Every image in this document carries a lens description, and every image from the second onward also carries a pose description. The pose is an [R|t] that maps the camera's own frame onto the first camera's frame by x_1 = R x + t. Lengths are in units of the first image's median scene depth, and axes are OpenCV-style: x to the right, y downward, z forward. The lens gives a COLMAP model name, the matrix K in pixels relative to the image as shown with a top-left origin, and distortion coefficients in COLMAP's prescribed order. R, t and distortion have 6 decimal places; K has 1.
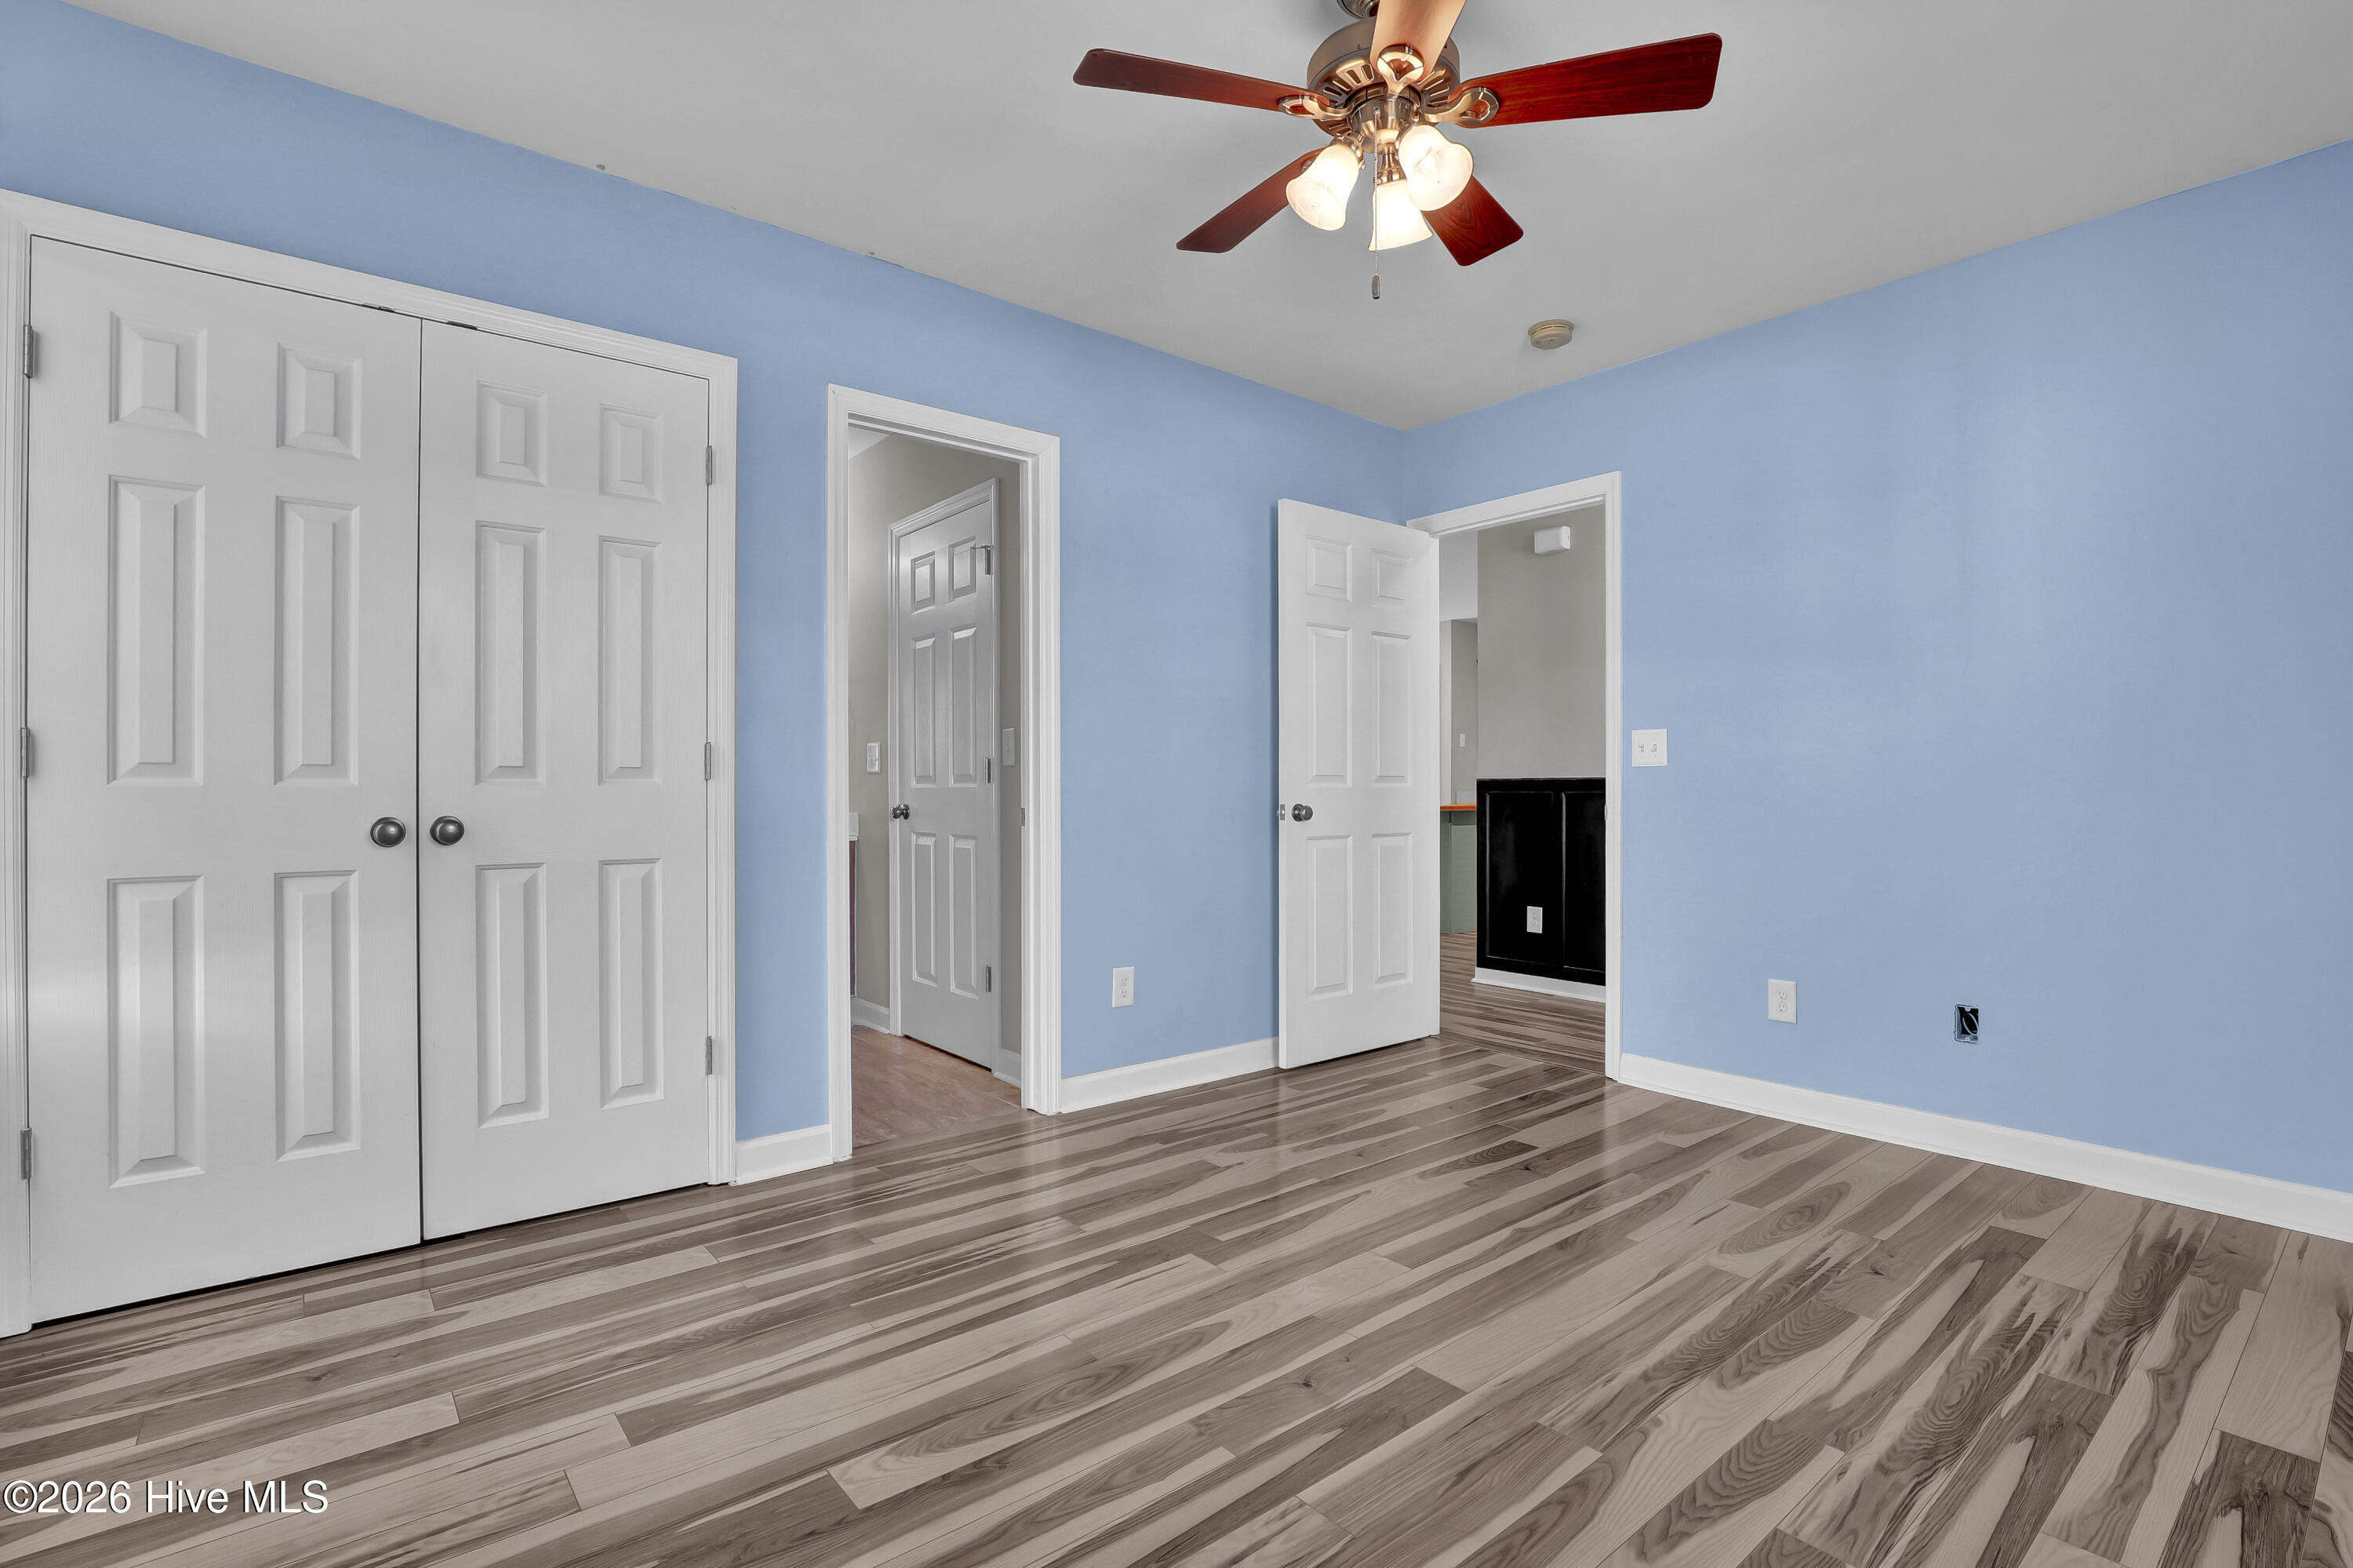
lens RADIAL K [[1115.4, 0, 1197.6], [0, 1115.4, 784.7], [0, 0, 1]] dist [-0.034052, 0.008056]
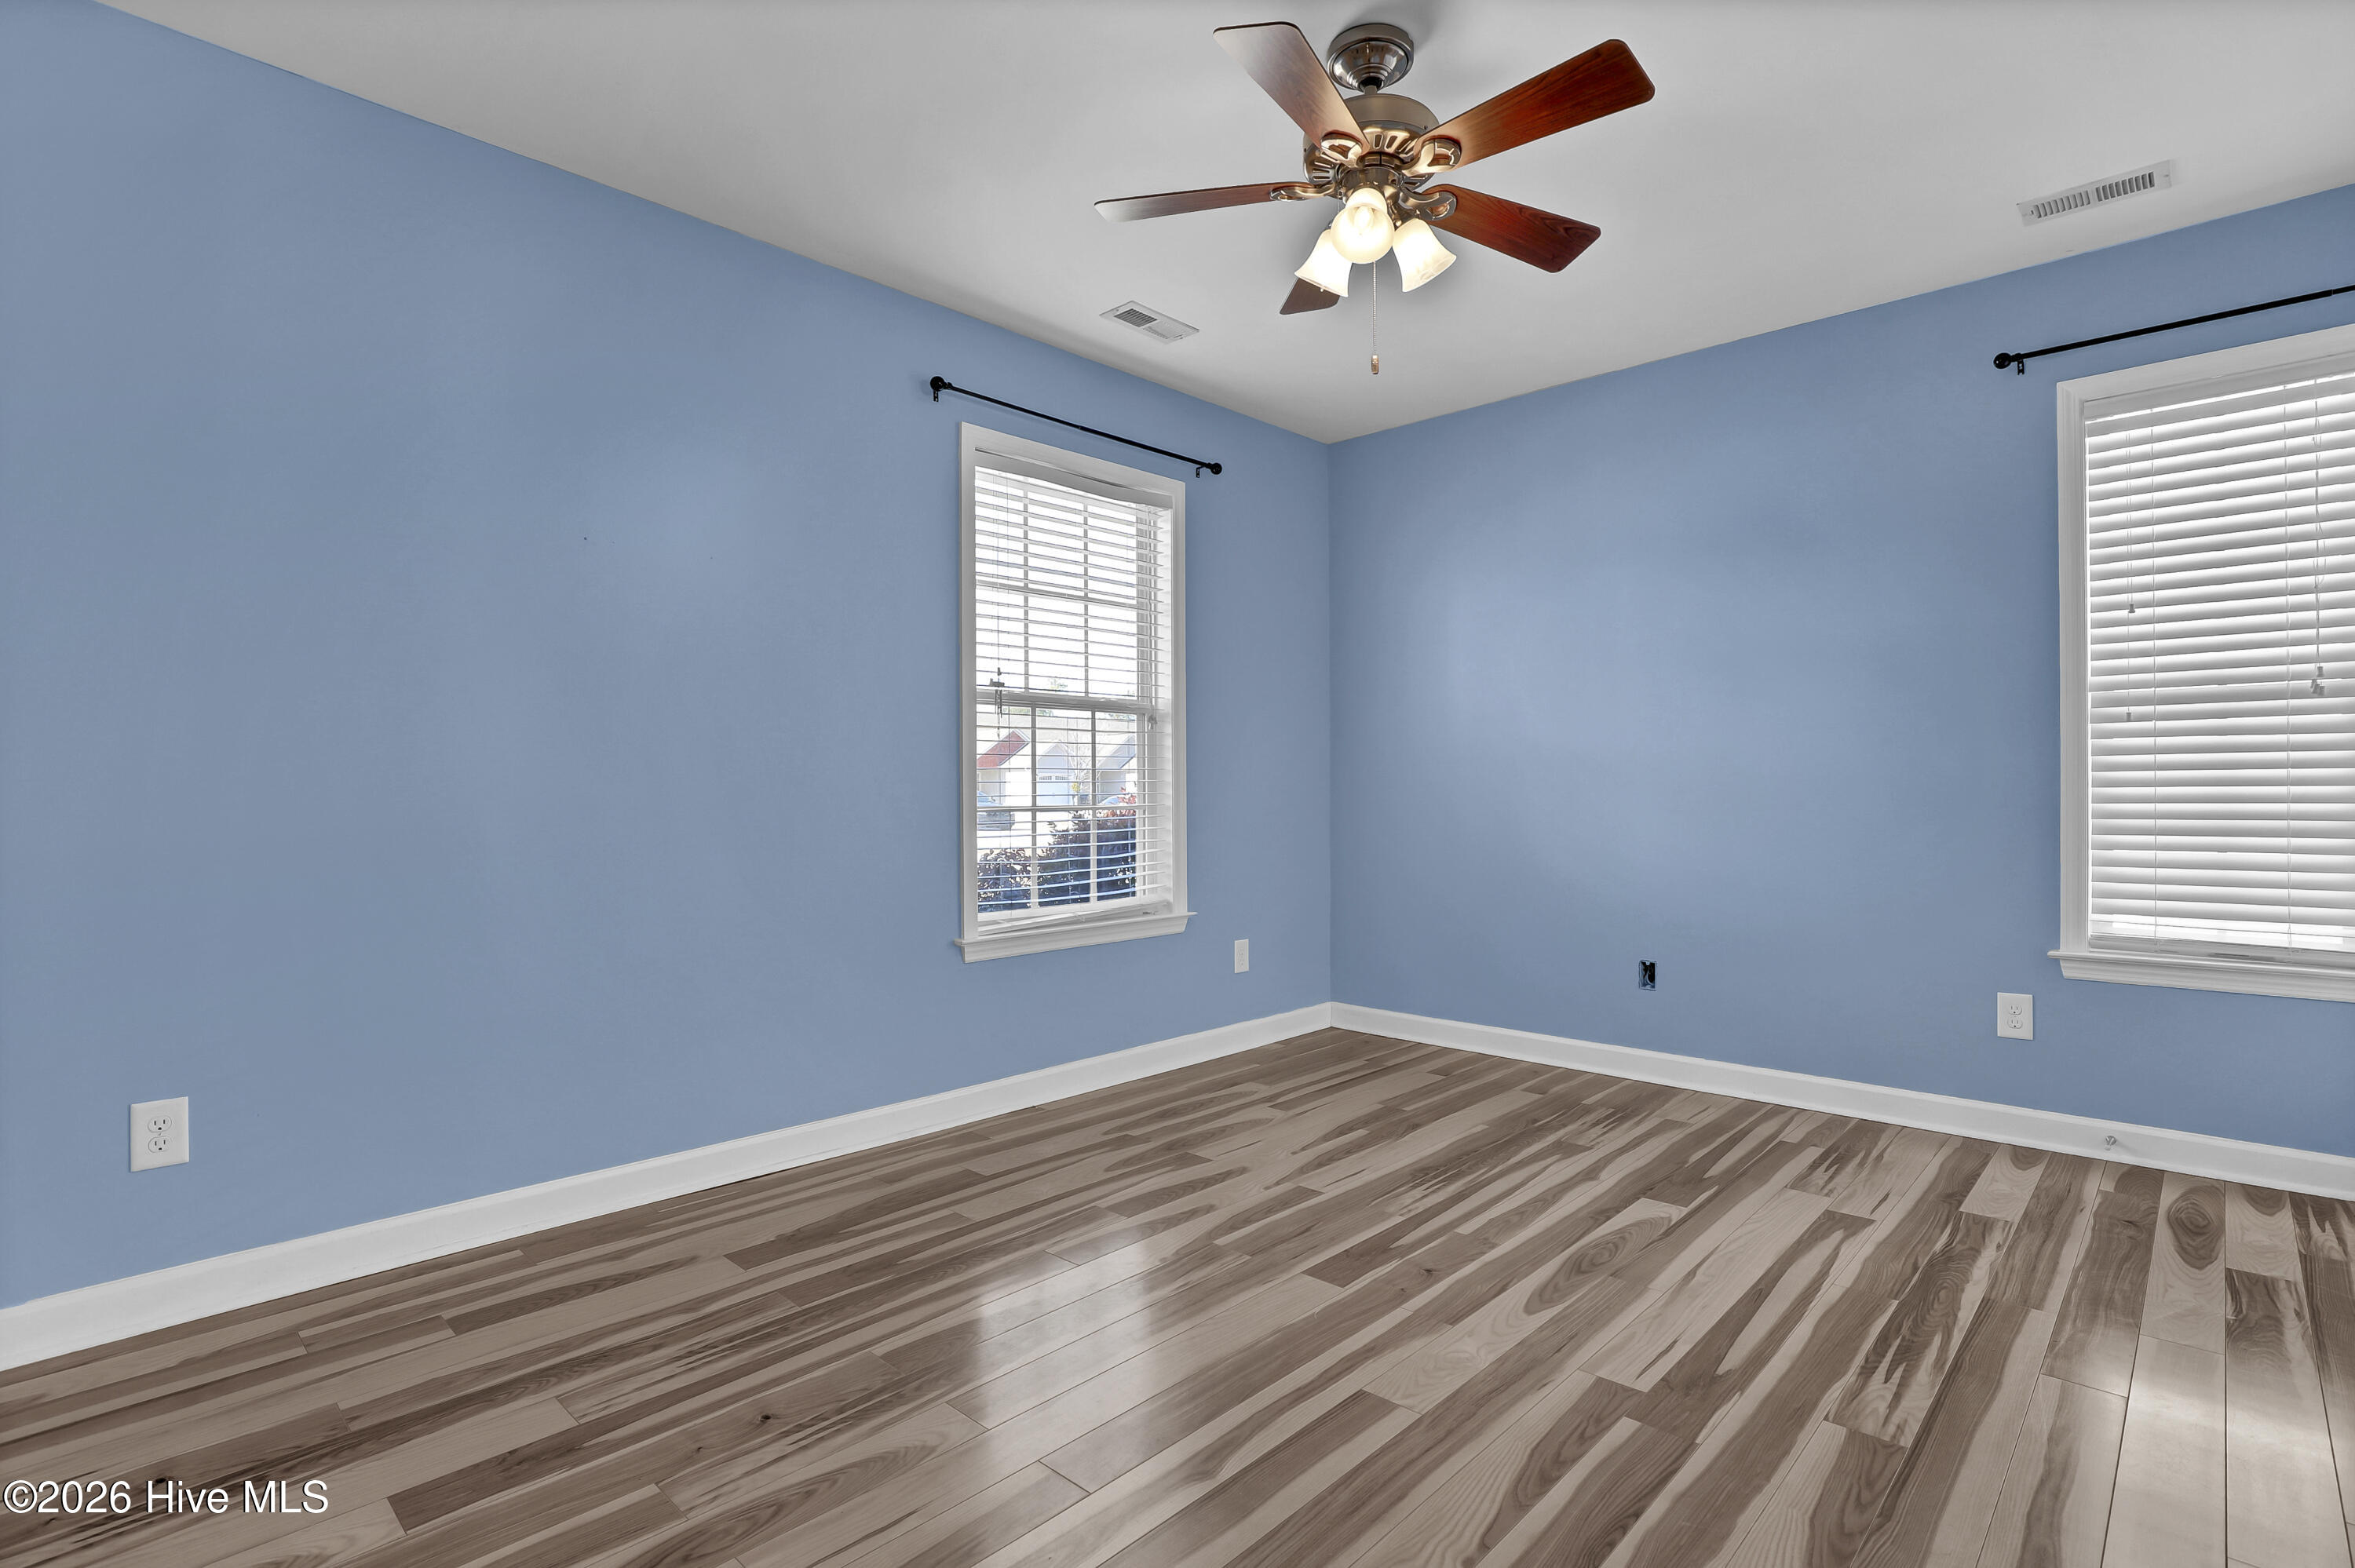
lens RADIAL K [[1116.2, 0, 1198.7], [0, 1116.2, 784.7], [0, 0, 1]] dist [-0.034052, 0.008056]
pose [[-0.993329, 0.001695, -0.115305, 0.468882], [0.003148, 0.999918, -0.012420, 0.012325], [0.115275, -0.012700, -0.993252, 2.088038]]
